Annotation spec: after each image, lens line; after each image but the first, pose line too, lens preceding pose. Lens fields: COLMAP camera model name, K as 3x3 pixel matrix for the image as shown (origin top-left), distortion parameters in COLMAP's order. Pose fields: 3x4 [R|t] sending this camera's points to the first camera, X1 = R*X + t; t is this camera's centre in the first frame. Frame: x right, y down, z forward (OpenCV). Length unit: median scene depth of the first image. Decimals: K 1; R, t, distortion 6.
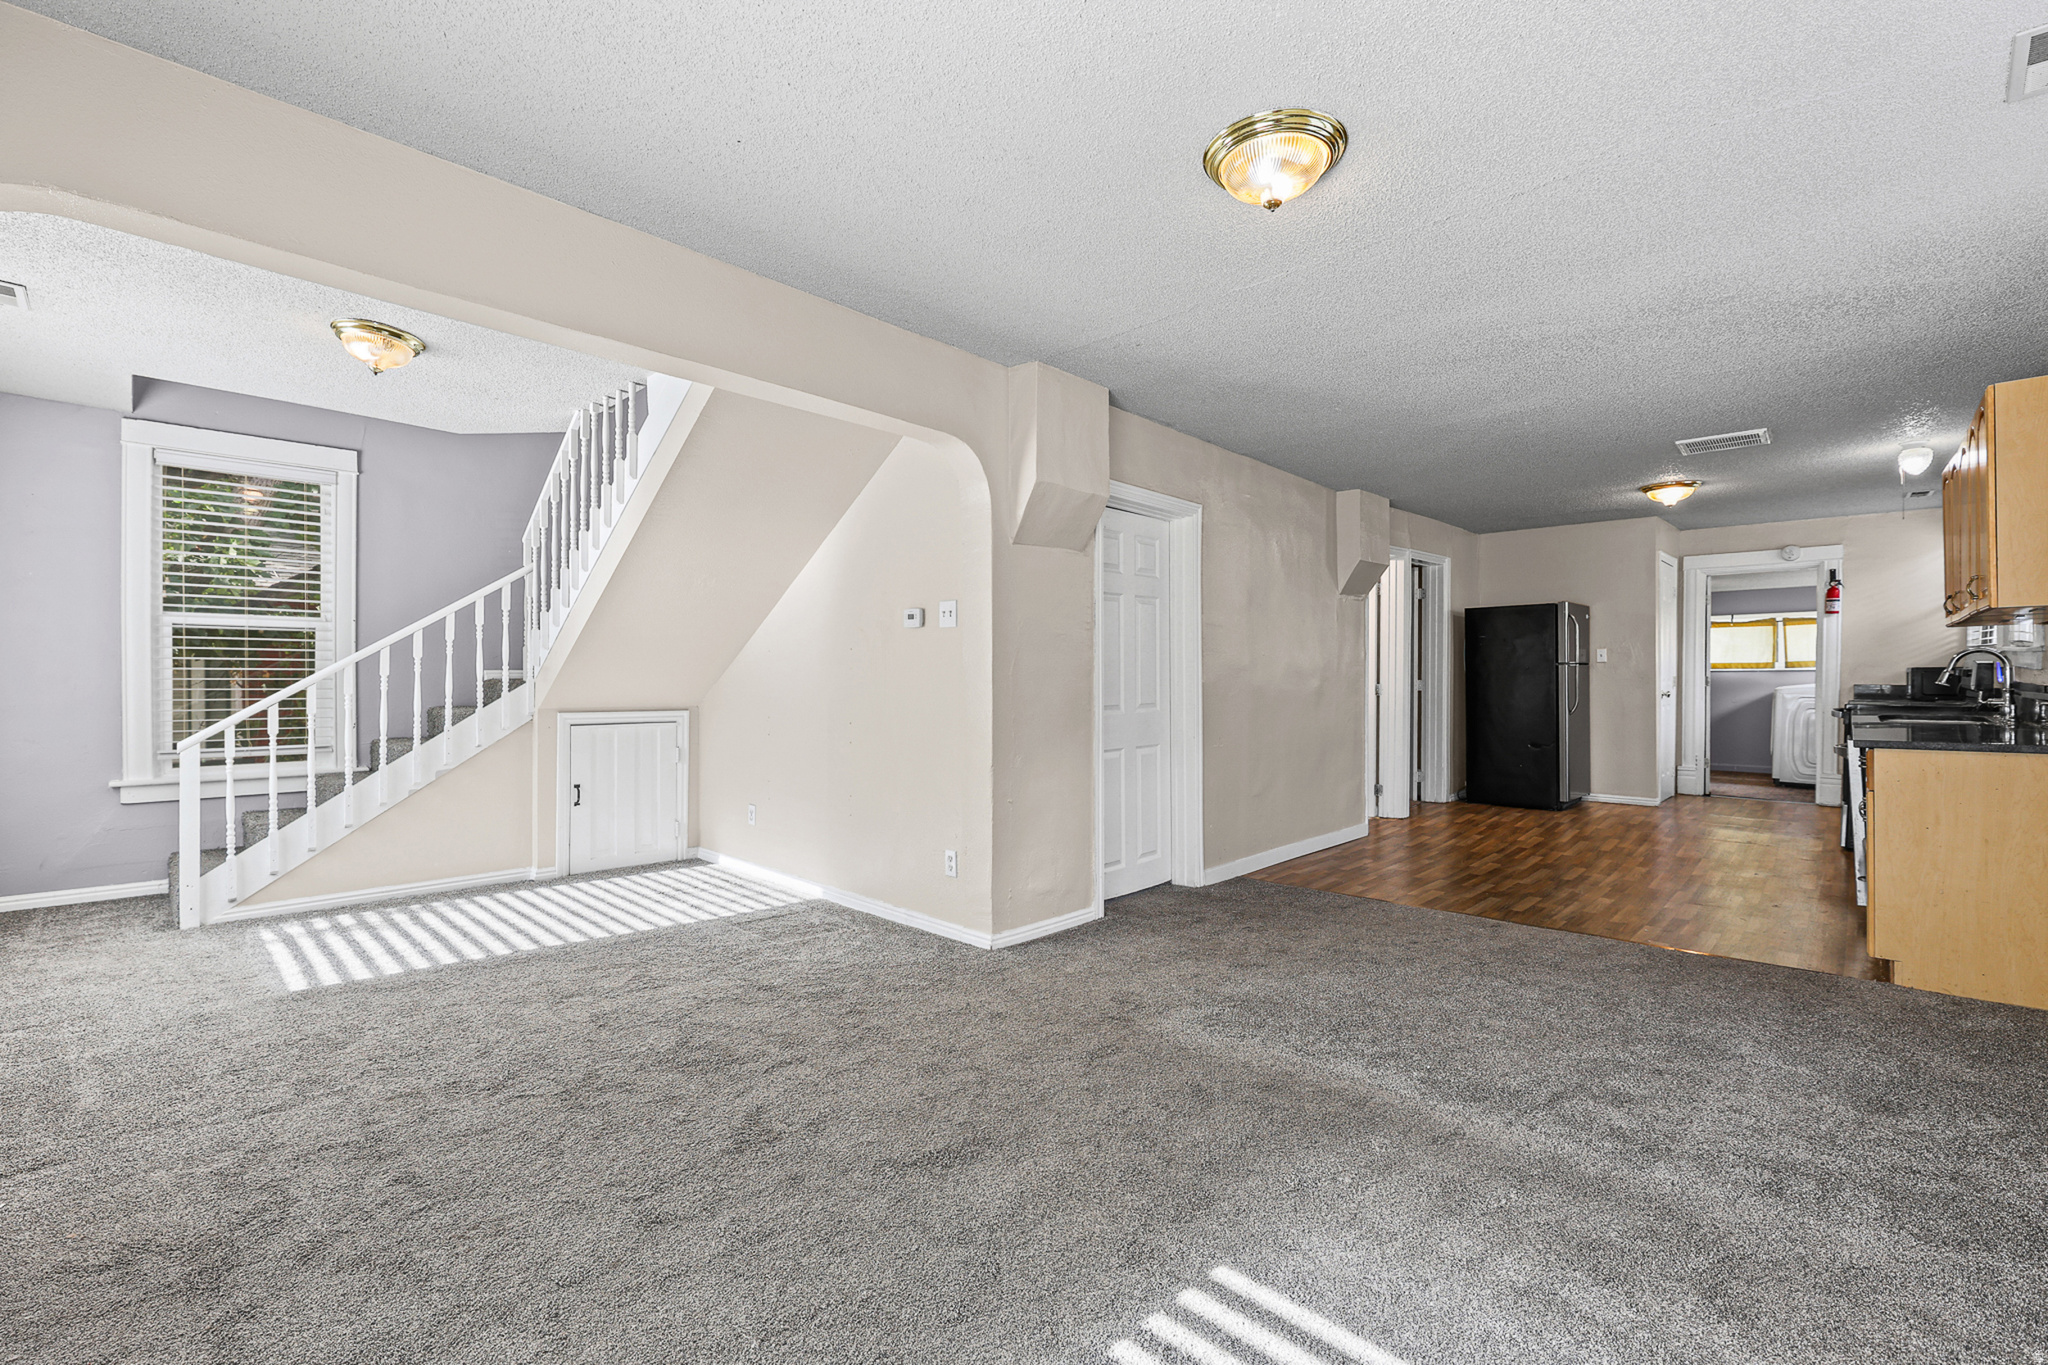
lens RADIAL K [[862.9, 0, 1024.0], [0, 862.9, 682.5], [0, 0, 1]] dist [0.000433, -0.000308]
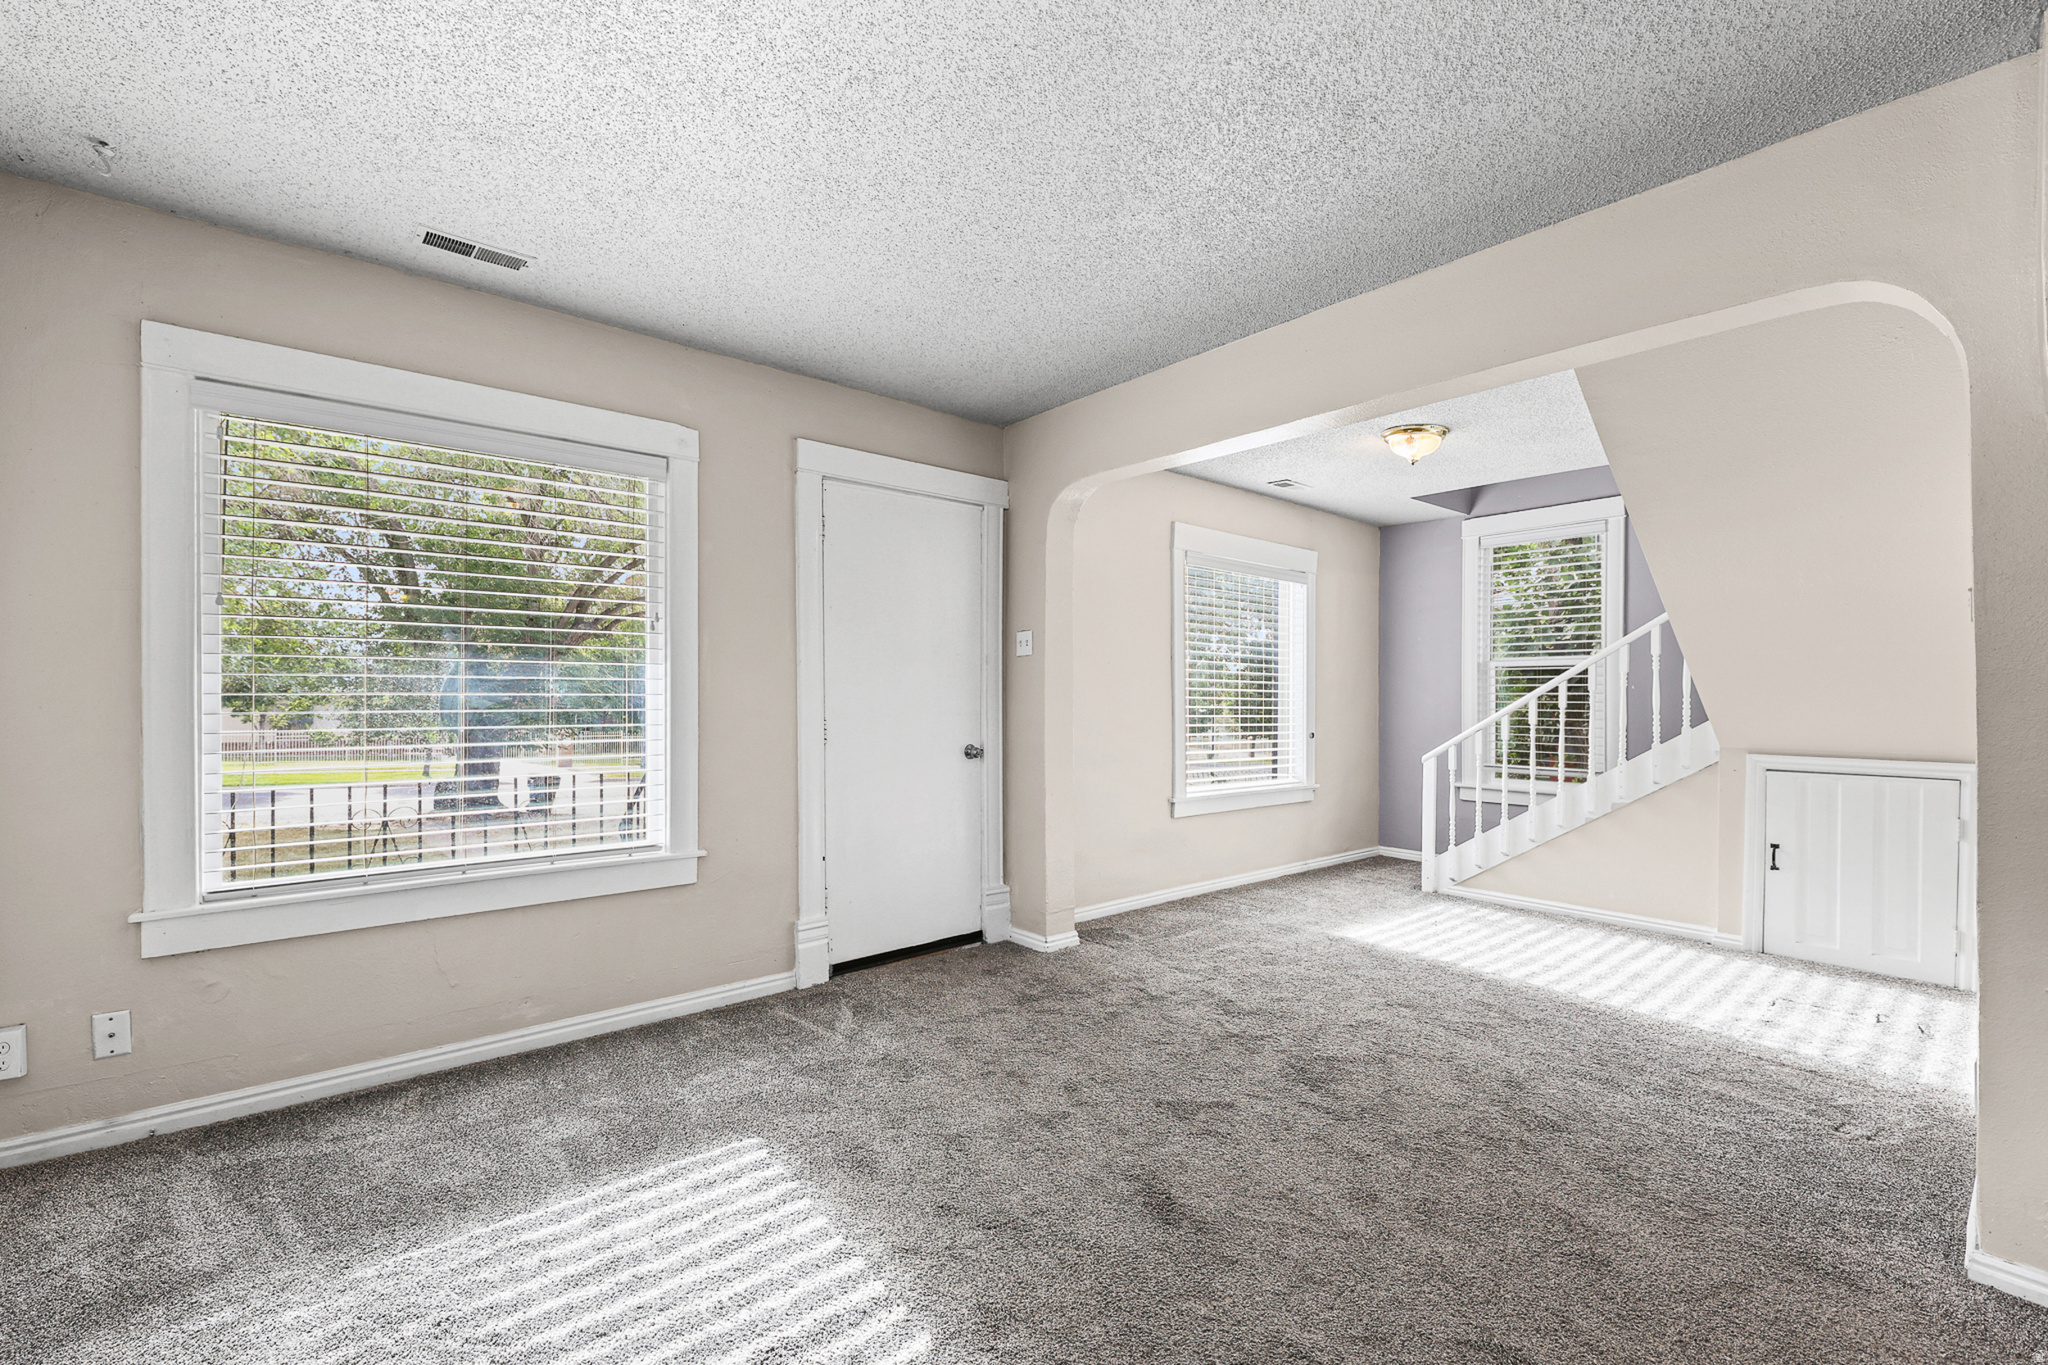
lens RADIAL K [[879.5, 0, 1025.2], [0, 879.5, 705.6], [0, 0, 1]] dist [0.001186, 0.000028]
pose [[-0.093268, 0.002848, -0.995637, 0.397841], [-0.009157, 0.999951, 0.003718, -0.008855], [0.995599, 0.009464, -0.093237, 0.401899]]
